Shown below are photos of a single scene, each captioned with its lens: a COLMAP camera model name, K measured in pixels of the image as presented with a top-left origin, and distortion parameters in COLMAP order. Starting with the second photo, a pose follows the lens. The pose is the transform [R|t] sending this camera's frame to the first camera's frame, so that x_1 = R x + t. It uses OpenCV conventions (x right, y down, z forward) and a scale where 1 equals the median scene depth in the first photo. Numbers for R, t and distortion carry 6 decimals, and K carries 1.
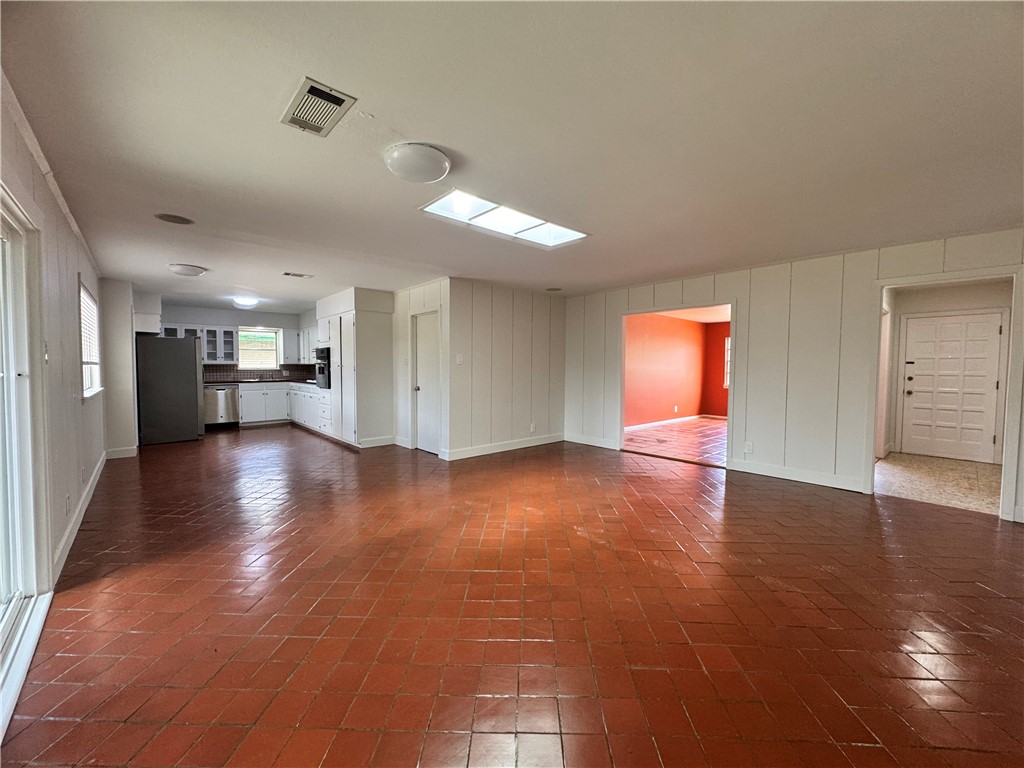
lens RADIAL K [[409.6, 0, 511.0], [0, 409.6, 383.1], [0, 0, 1]] dist [-0.003716, 0.000359]
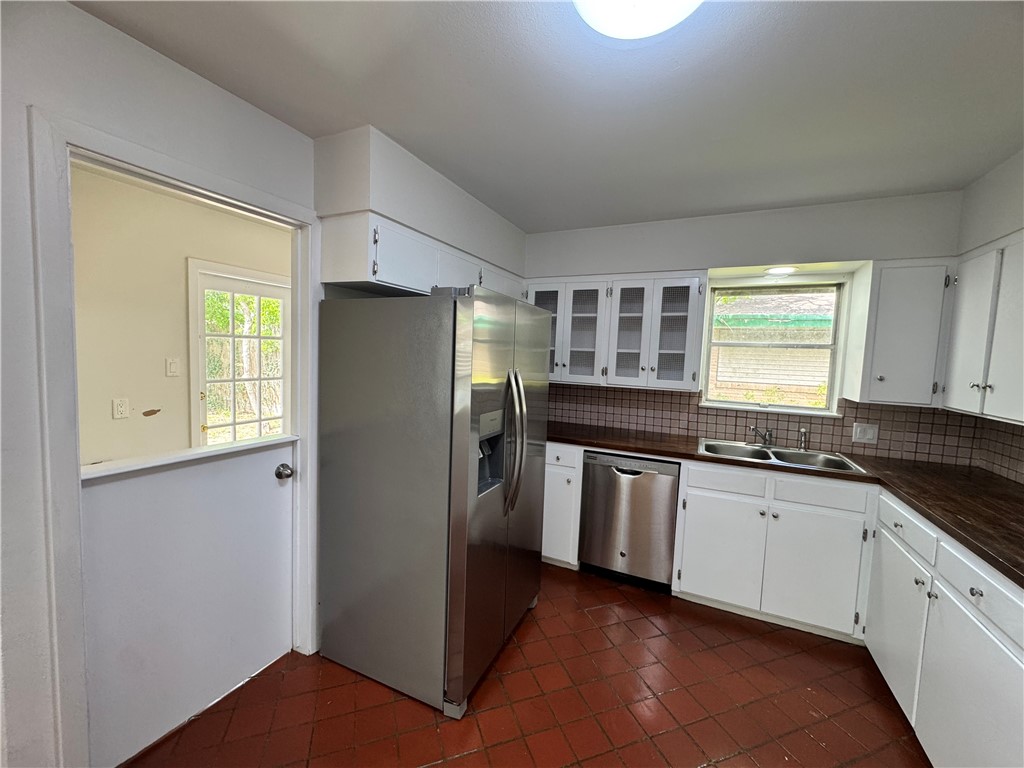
lens RADIAL K [[409.6, 0, 511.1], [0, 409.6, 383.7], [0, 0, 1]] dist [-0.003716, 0.000359]
pose [[0.387743, 0.080209, -0.918271, -0.443844], [-0.078385, 0.995468, 0.053853, -0.059675], [0.918429, 0.051097, 0.392272, 0.762550]]
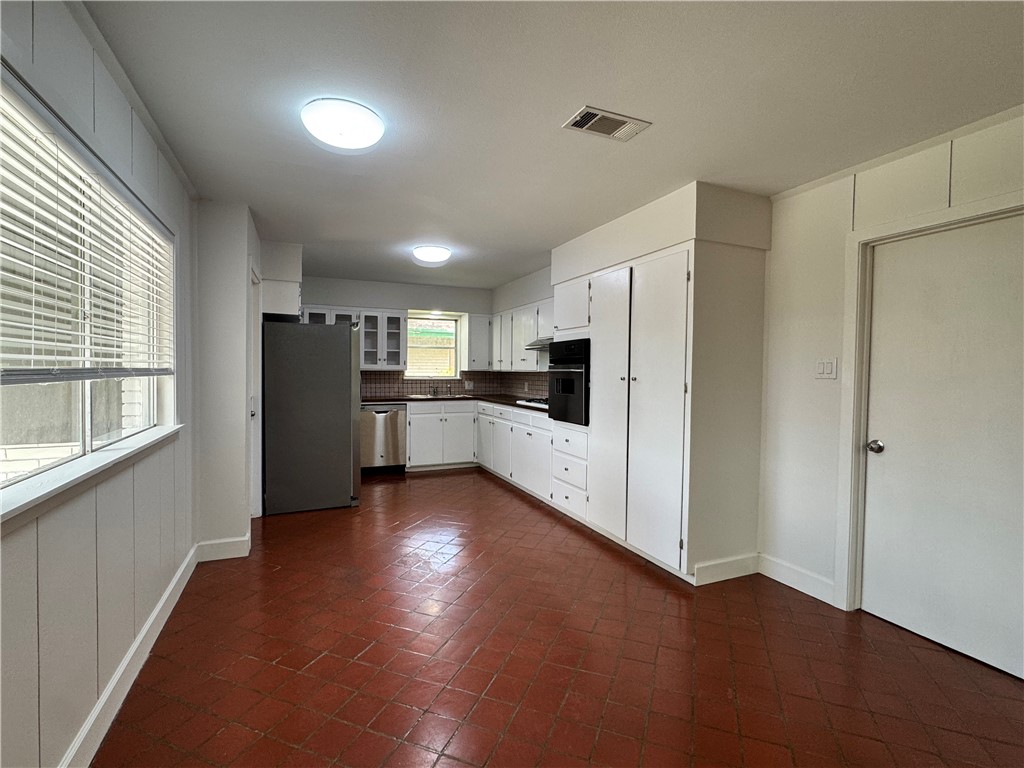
lens RADIAL K [[477.1, 0, 503.4], [0, 477.1, 385.0], [0, 0, 1]] dist [0.001240, 0.000310]
pose [[0.945504, 0.019697, -0.325015, -0.296091], [-0.024325, 0.999652, -0.010179, -0.021032], [0.324702, 0.017531, 0.945654, 0.369575]]
